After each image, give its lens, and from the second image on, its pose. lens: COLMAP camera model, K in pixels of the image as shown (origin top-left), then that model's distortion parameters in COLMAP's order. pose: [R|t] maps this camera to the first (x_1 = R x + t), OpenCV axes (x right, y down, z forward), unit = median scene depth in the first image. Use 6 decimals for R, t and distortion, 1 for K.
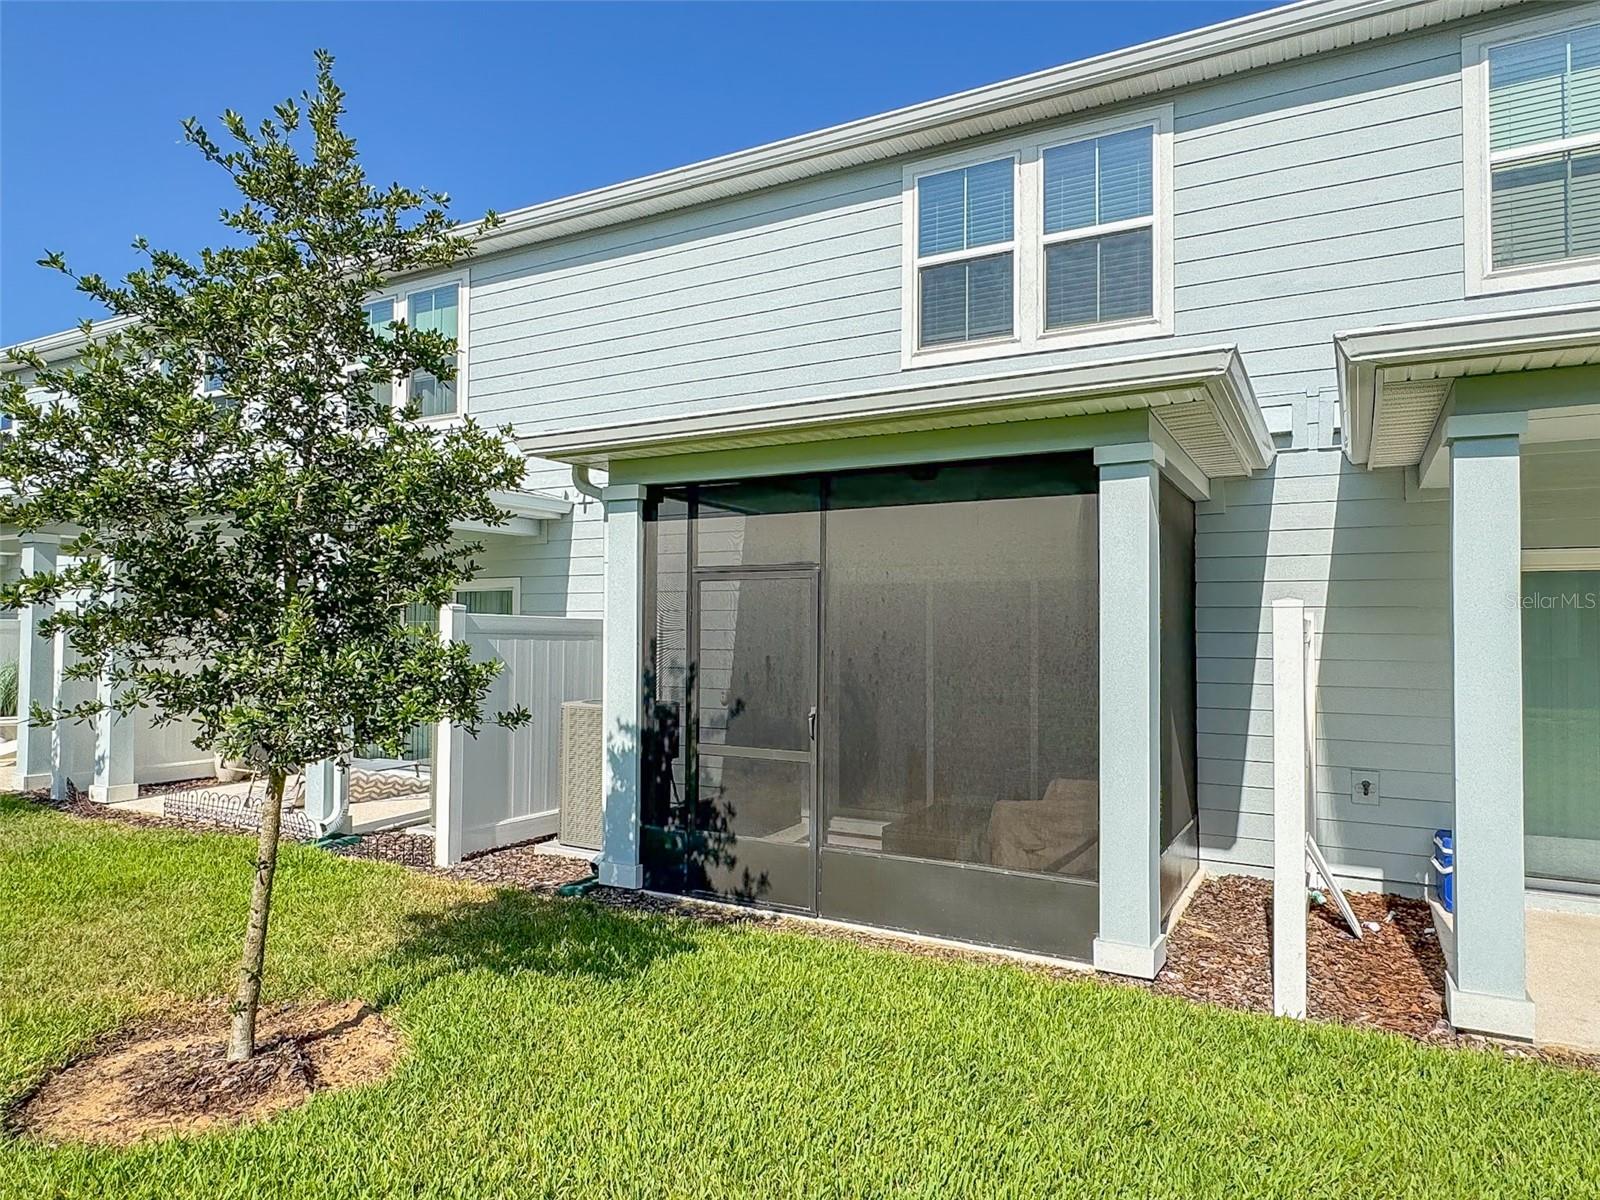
lens RADIAL K [[989.7, 0, 800.0], [0, 989.7, 600.0], [0, 0, 1]] dist [-0.002321, -0.000364]
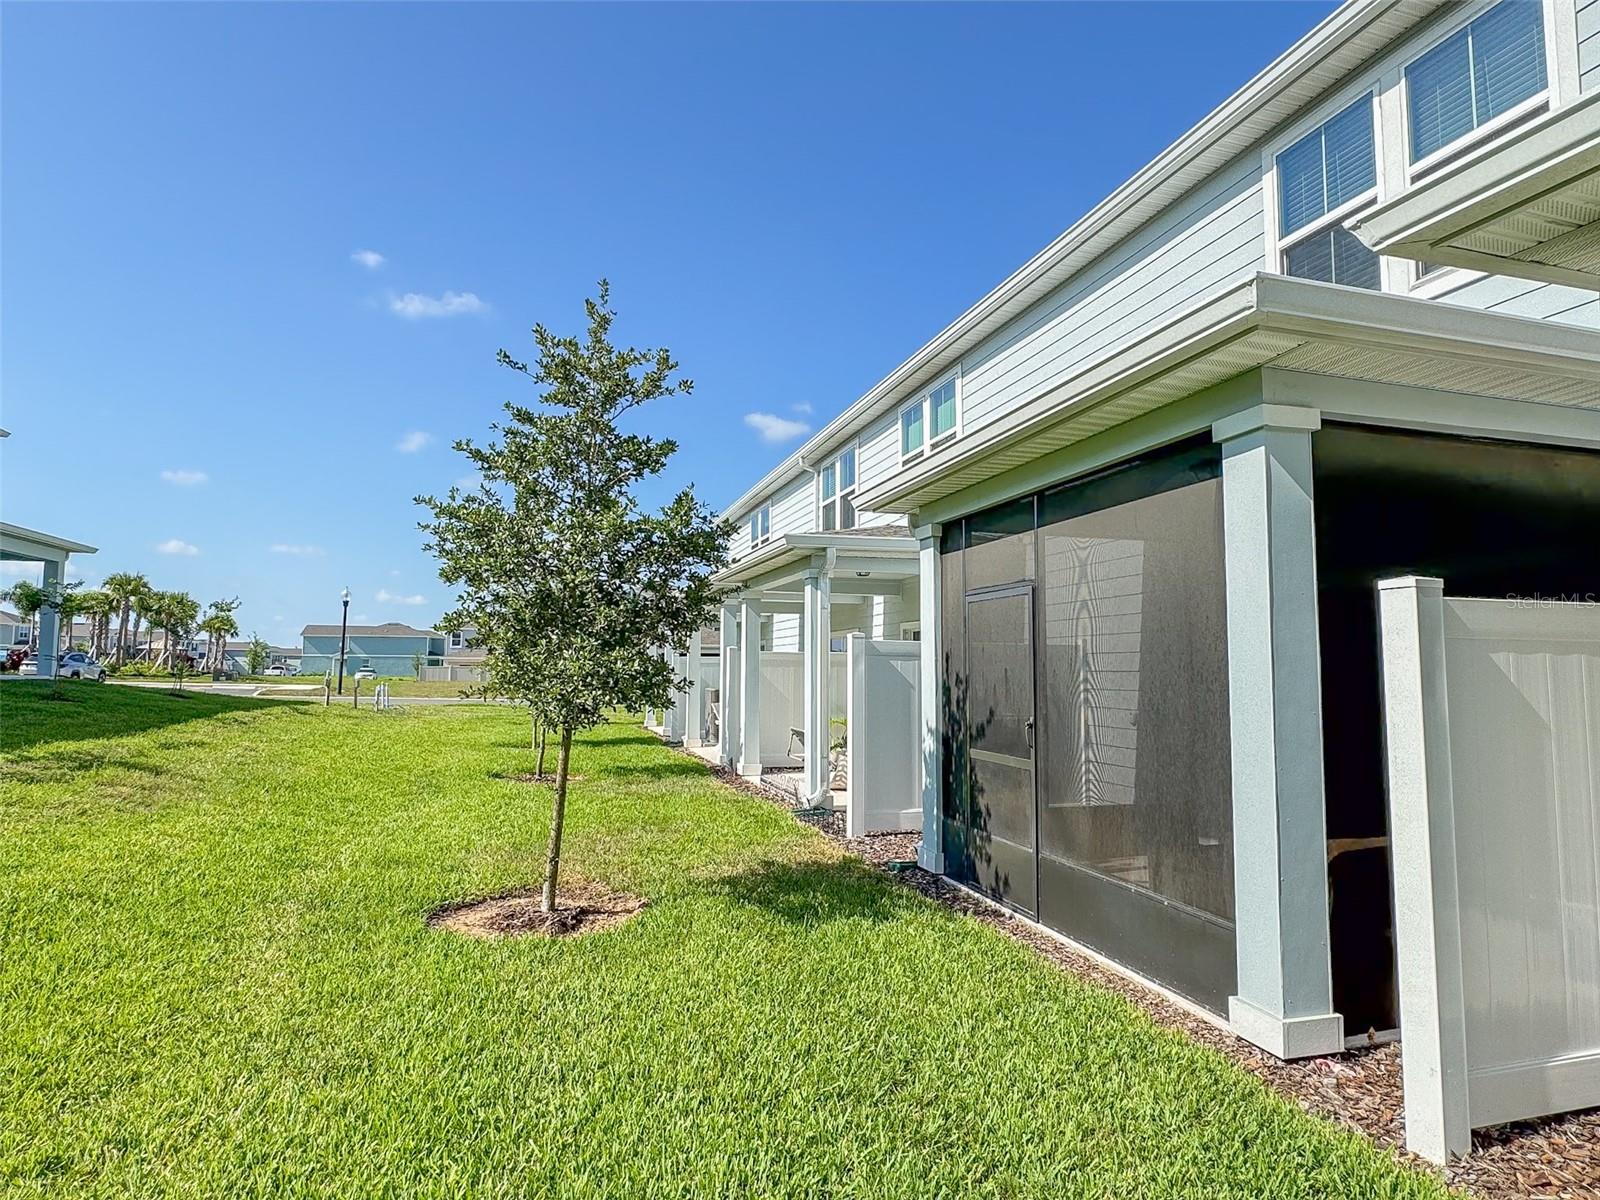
lens RADIAL K [[880.3, 0, 800.0], [0, 880.3, 595.7], [0, 0, 1]] dist [-0.000725, 0.000225]
pose [[0.712422, -0.062431, -0.698969, 0.481204], [0.023832, 0.997613, -0.064814, 0.034282], [0.701346, 0.029517, 0.712209, 0.160107]]
